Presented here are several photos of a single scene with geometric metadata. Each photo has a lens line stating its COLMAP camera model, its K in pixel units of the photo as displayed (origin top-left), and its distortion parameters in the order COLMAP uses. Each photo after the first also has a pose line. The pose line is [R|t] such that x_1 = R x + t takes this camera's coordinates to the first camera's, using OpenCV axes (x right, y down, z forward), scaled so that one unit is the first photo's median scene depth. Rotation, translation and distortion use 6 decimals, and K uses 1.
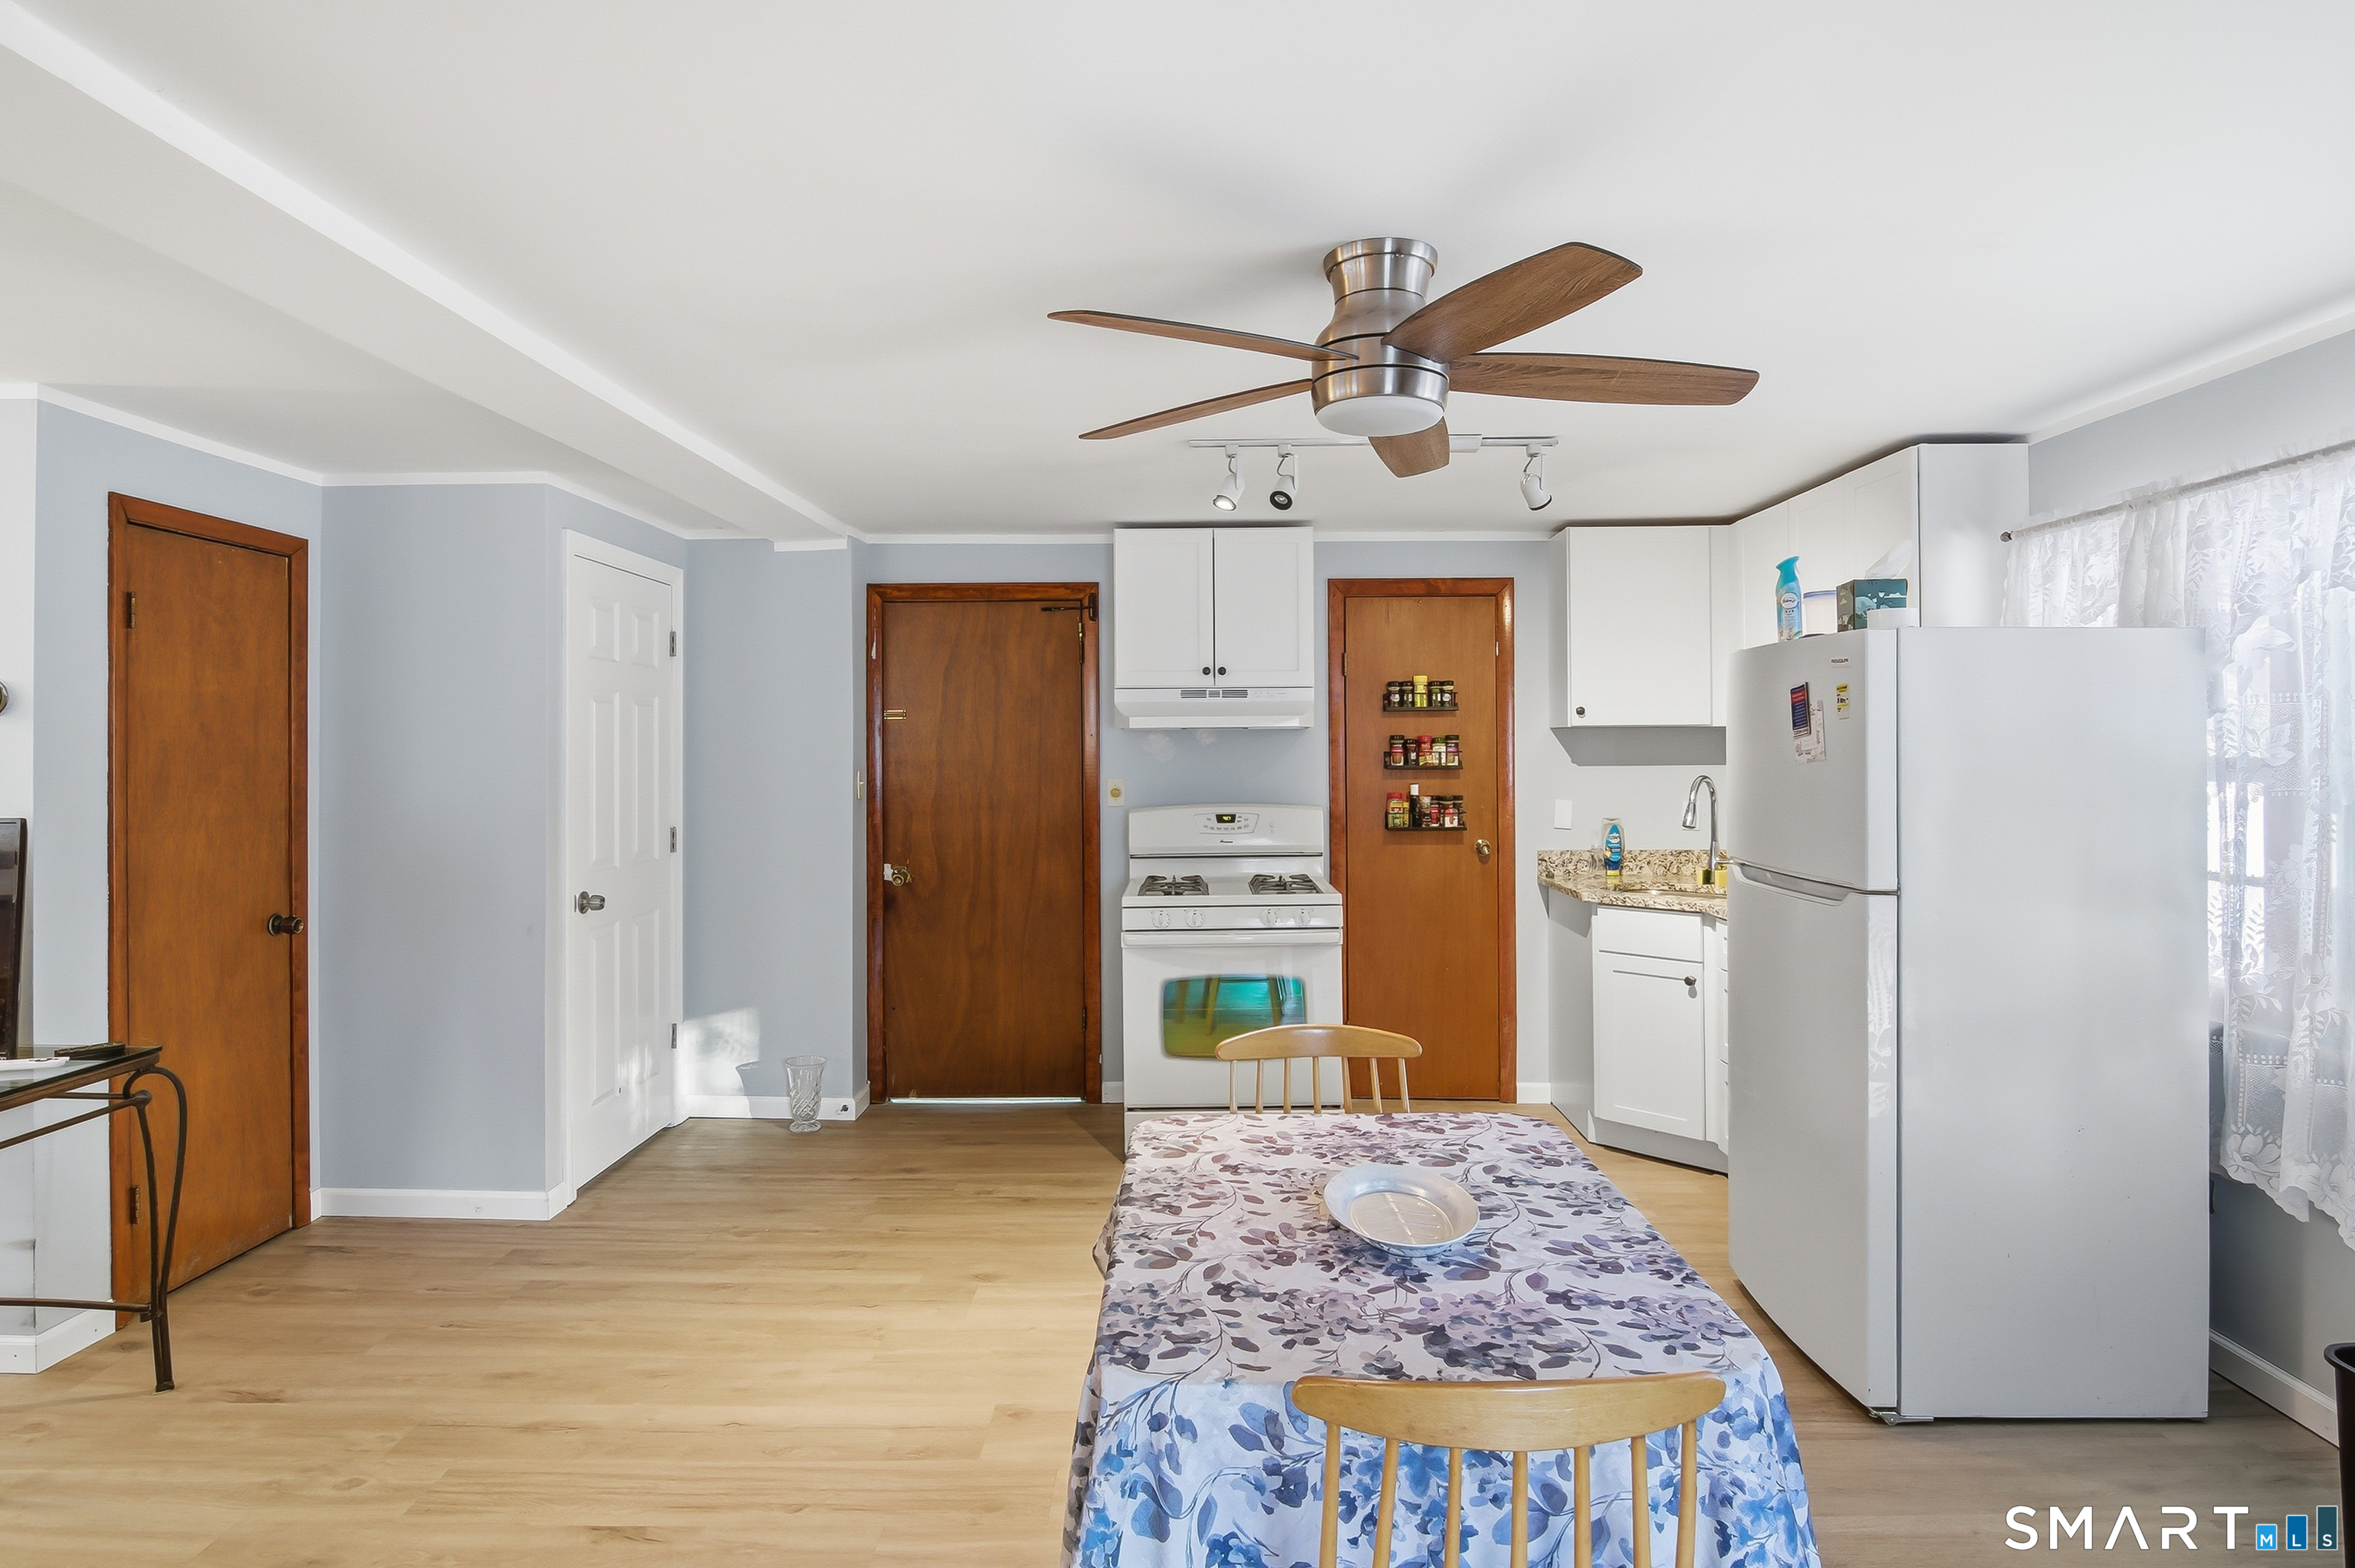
lens RADIAL K [[1279.0, 0, 1182.2], [0, 1279.0, 741.7], [0, 0, 1]] dist [-0.002098, -0.013254]
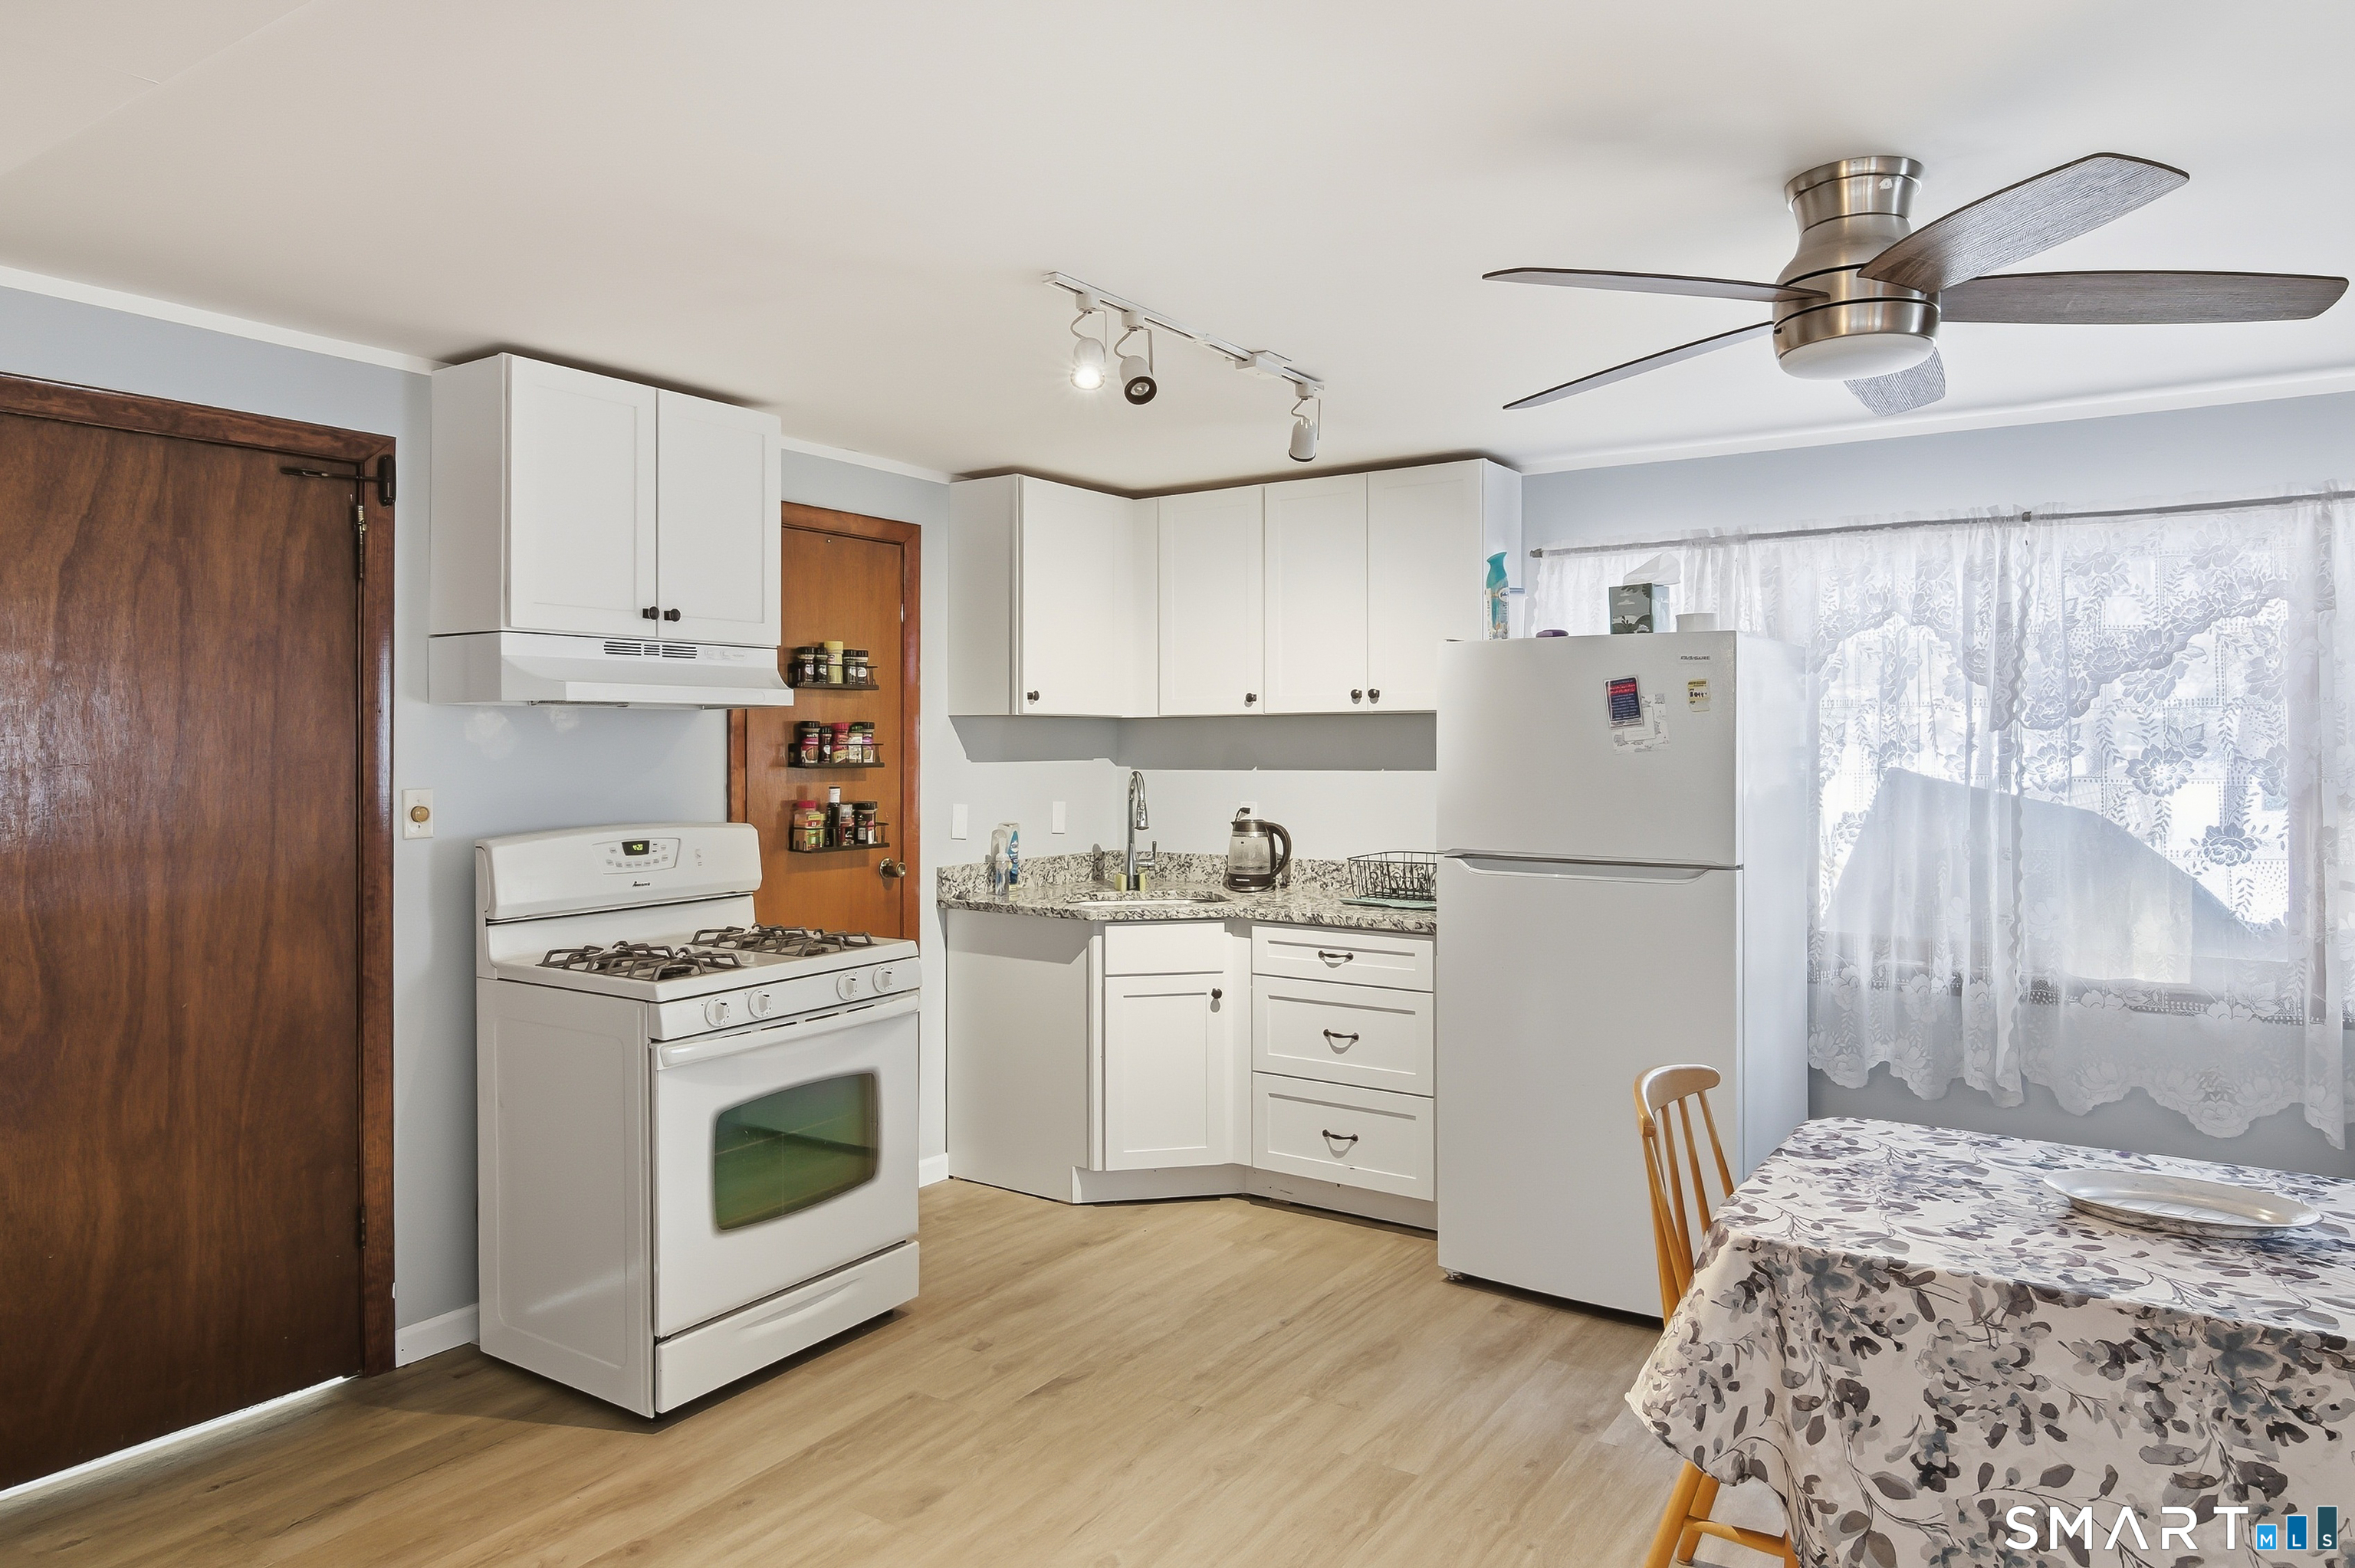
lens RADIAL K [[1489.0, 0, 1177.7], [0, 1489.0, 738.8], [0, 0, 1]] dist [0.005209, -0.021708]
pose [[0.548991, 0.007304, 0.835796, -0.448909], [-0.005629, 0.999971, -0.005041, 0.008614], [-0.835809, -0.001937, 0.549017, 0.382526]]
